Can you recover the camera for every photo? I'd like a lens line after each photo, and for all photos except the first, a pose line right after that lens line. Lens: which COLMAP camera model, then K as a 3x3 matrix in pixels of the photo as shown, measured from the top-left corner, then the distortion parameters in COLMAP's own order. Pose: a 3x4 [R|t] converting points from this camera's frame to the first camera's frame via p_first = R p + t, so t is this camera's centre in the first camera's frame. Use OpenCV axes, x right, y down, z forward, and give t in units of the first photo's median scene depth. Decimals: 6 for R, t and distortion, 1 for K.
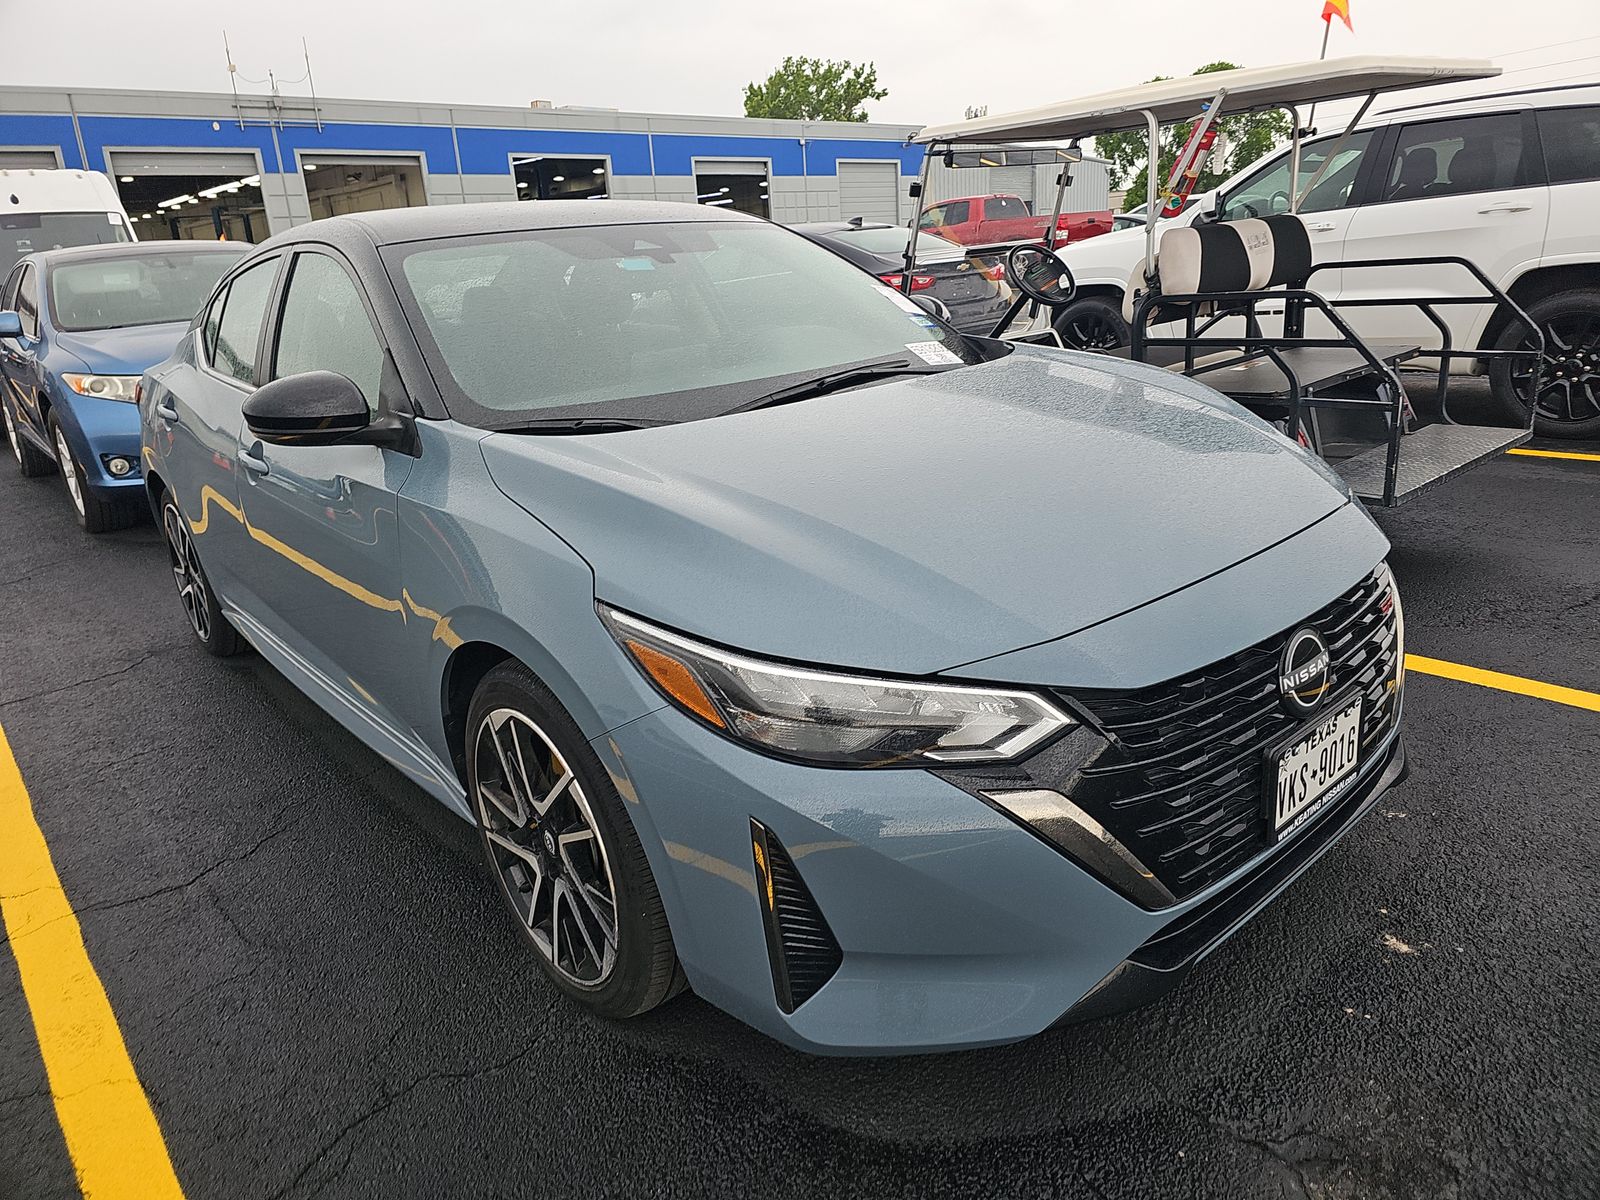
lens RADIAL K [[1070.2, 0, 794.6], [0, 1070.2, 596.8], [0, 0, 1]] dist [0.037093, -0.039091]
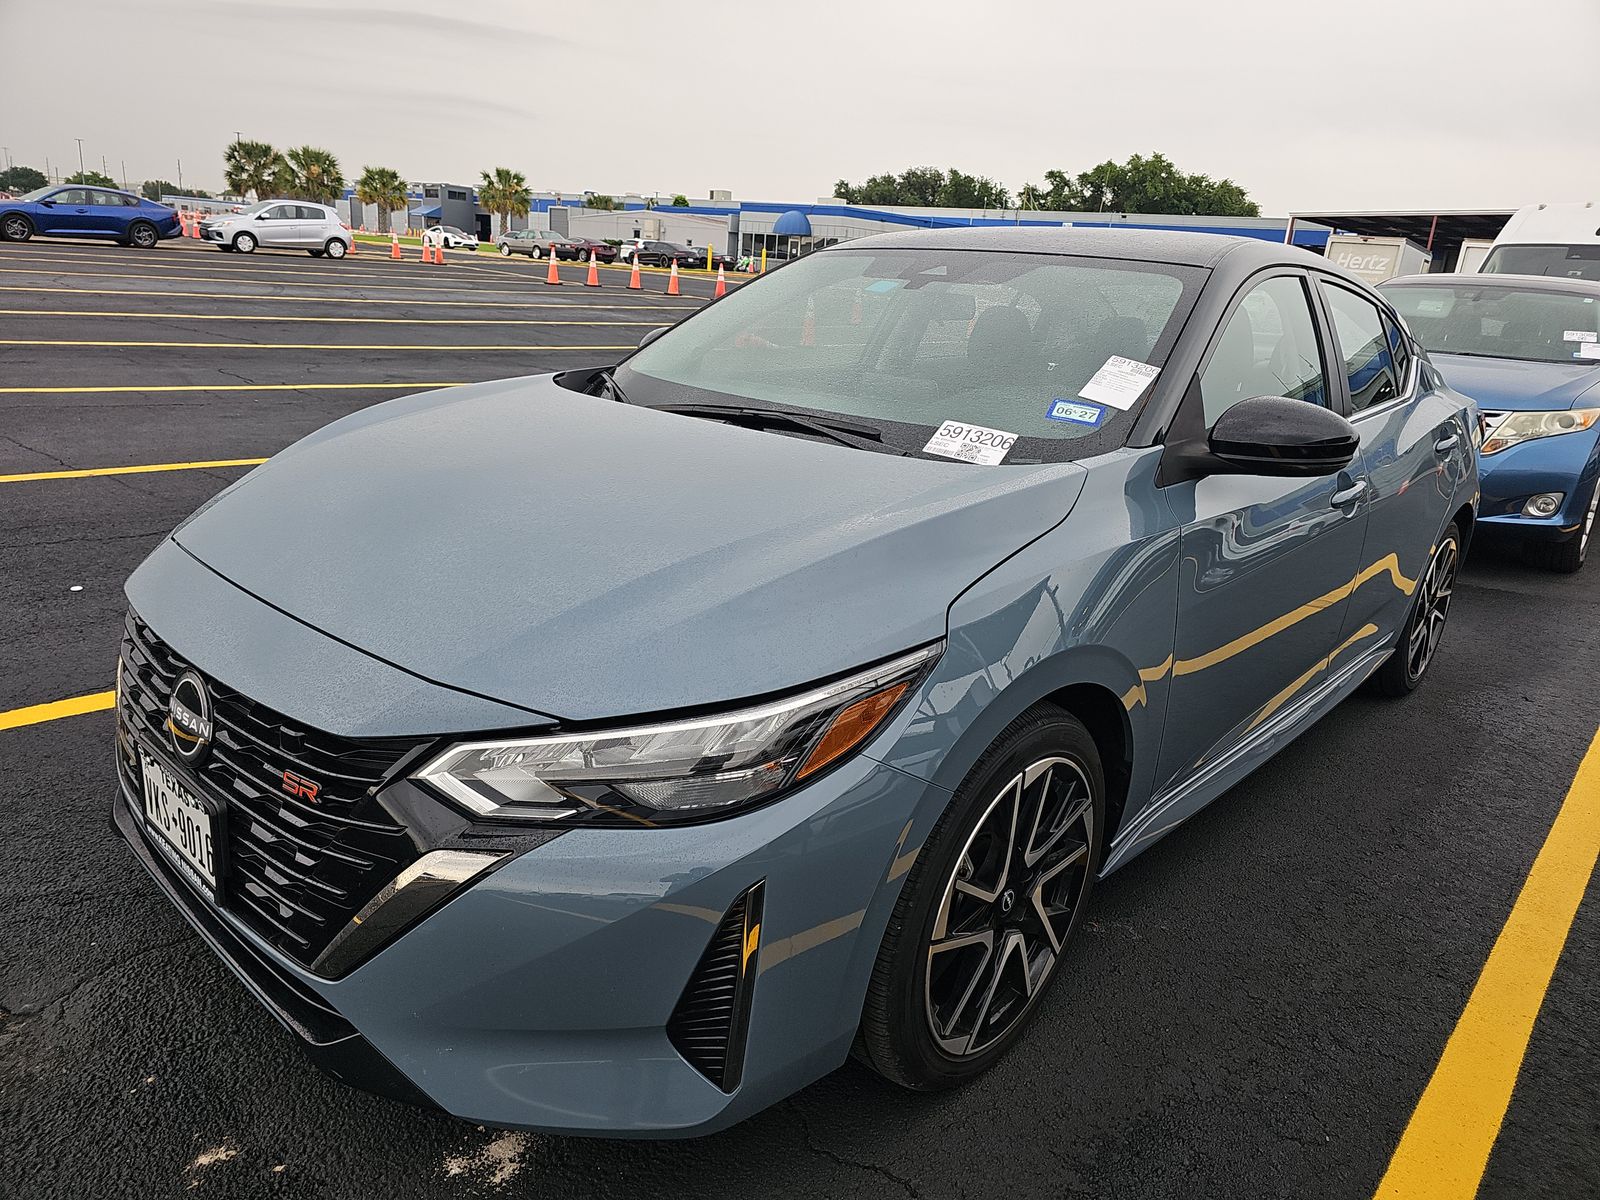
lens RADIAL K [[1070.2, 0, 794.6], [0, 1070.2, 596.8], [0, 0, 1]] dist [0.037093, -0.039091]
pose [[0.108233, 0.359647, -0.926790, 0.506534], [-0.382675, 0.875502, 0.295054, -0.184962], [0.917522, 0.322724, 0.232386, 0.456710]]
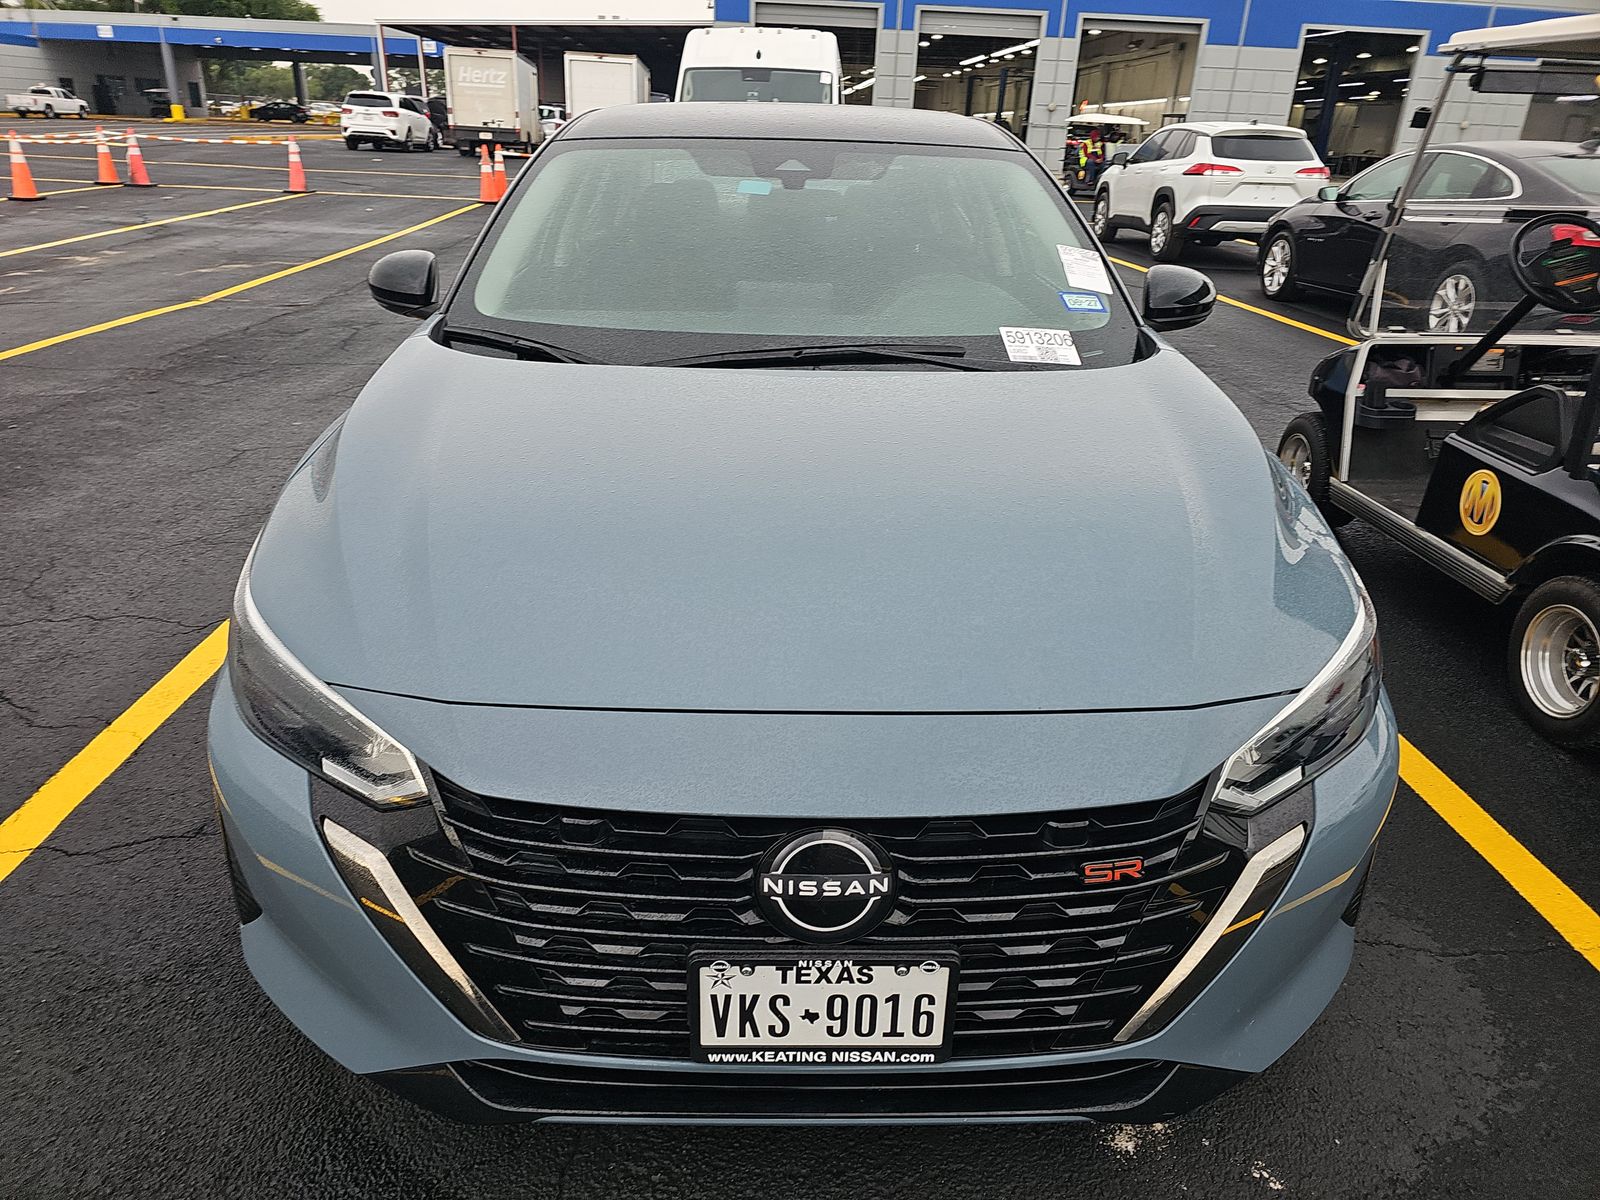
lens RADIAL K [[1044.7, 0, 787.5], [0, 1044.7, 600.3], [0, 0, 1]] dist [0.047194, -0.035393]
pose [[0.762913, 0.341196, -0.549135, 0.292734], [-0.276223, 0.939991, 0.200292, -0.092920], [0.584521, -0.001122, 0.811378, 0.154329]]
